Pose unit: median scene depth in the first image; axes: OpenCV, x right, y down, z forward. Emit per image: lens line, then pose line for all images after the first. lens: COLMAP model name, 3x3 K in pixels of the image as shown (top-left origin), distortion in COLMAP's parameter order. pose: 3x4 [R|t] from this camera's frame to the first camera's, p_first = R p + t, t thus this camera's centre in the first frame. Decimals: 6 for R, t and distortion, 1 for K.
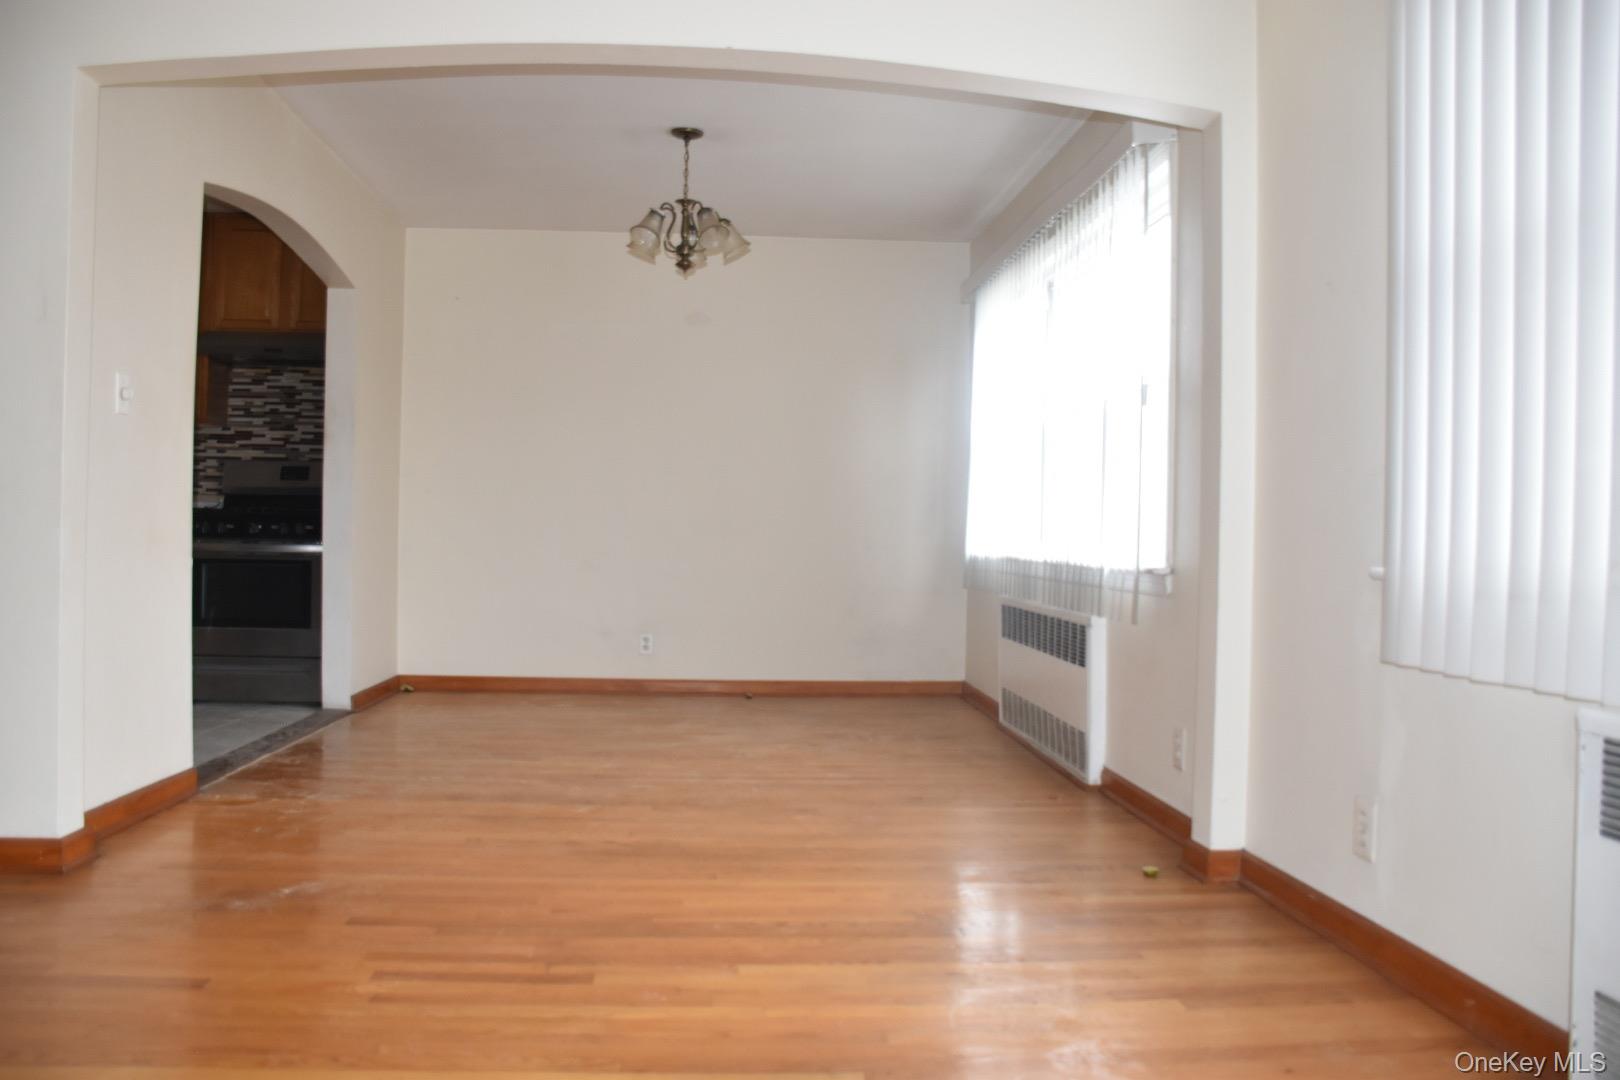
lens RADIAL K [[1292.6, 0, 809.8], [0, 1292.6, 543.1], [0, 0, 1]] dist [-0.014546, -0.001915]
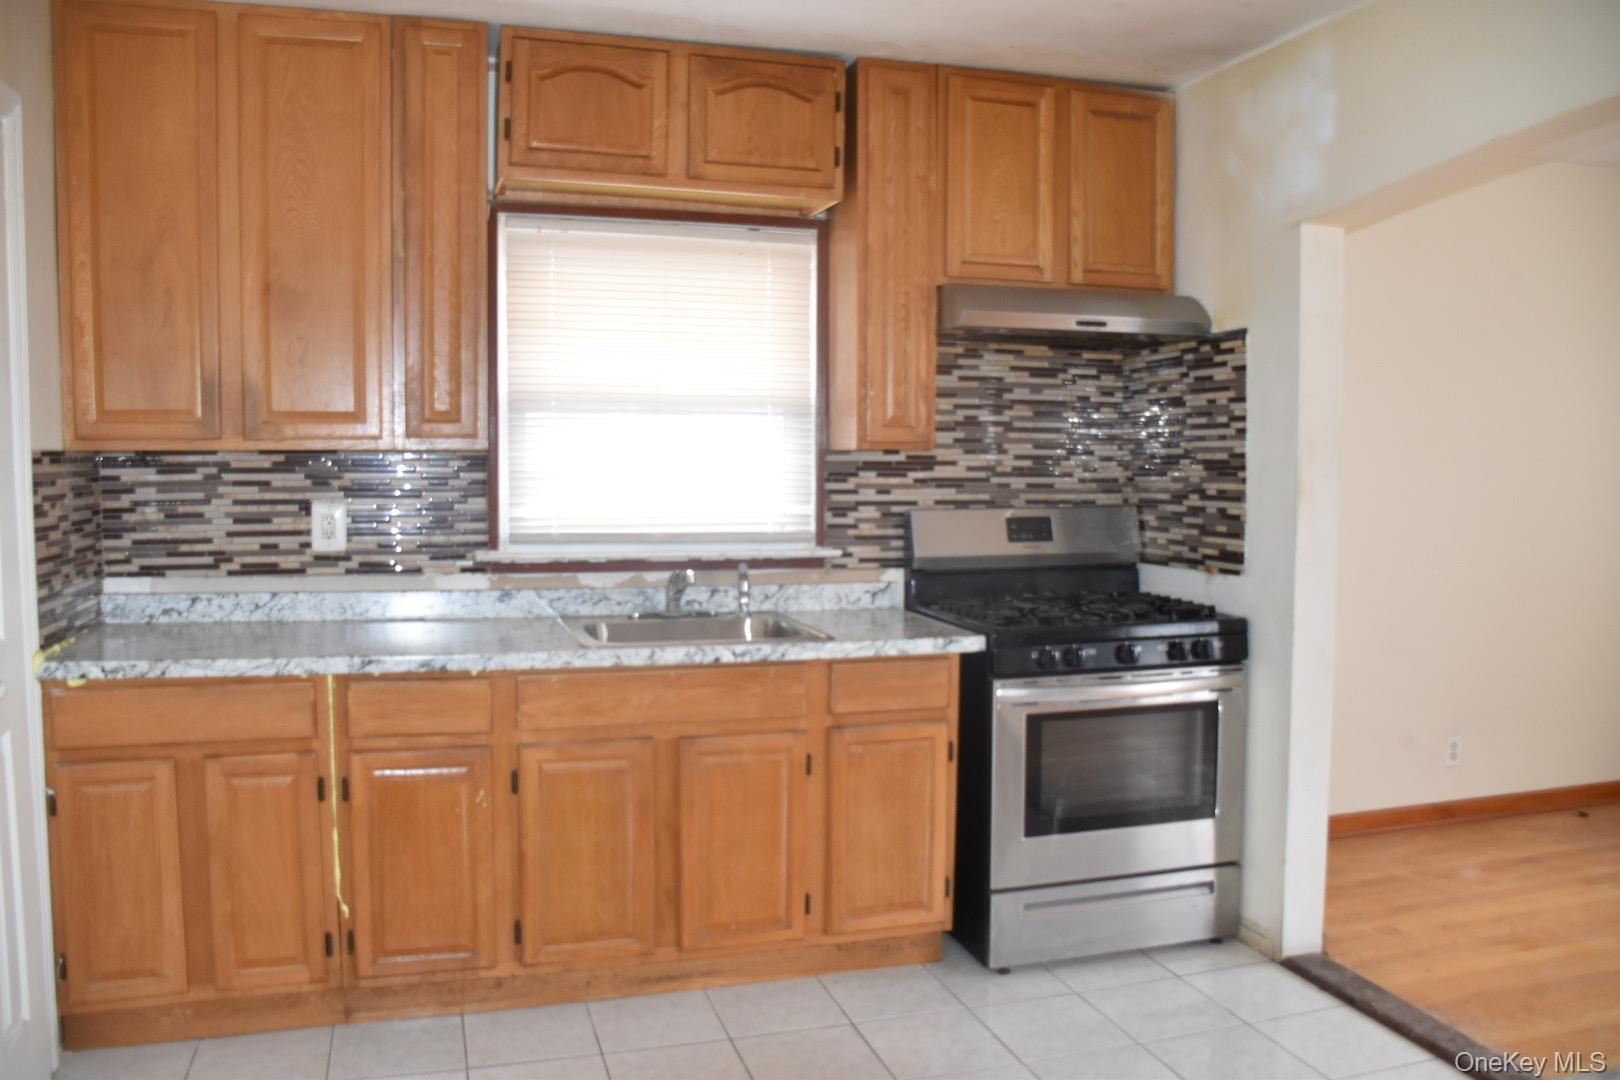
lens RADIAL K [[1292.6, 0, 812.7], [0, 1292.6, 535.9], [0, 0, 1]] dist [-0.014546, -0.001915]
pose [[0.938899, -0.040059, 0.341855, -0.683317], [0.013902, 0.996807, 0.078627, -0.097172], [-0.343913, -0.069070, 0.936458, 0.475939]]
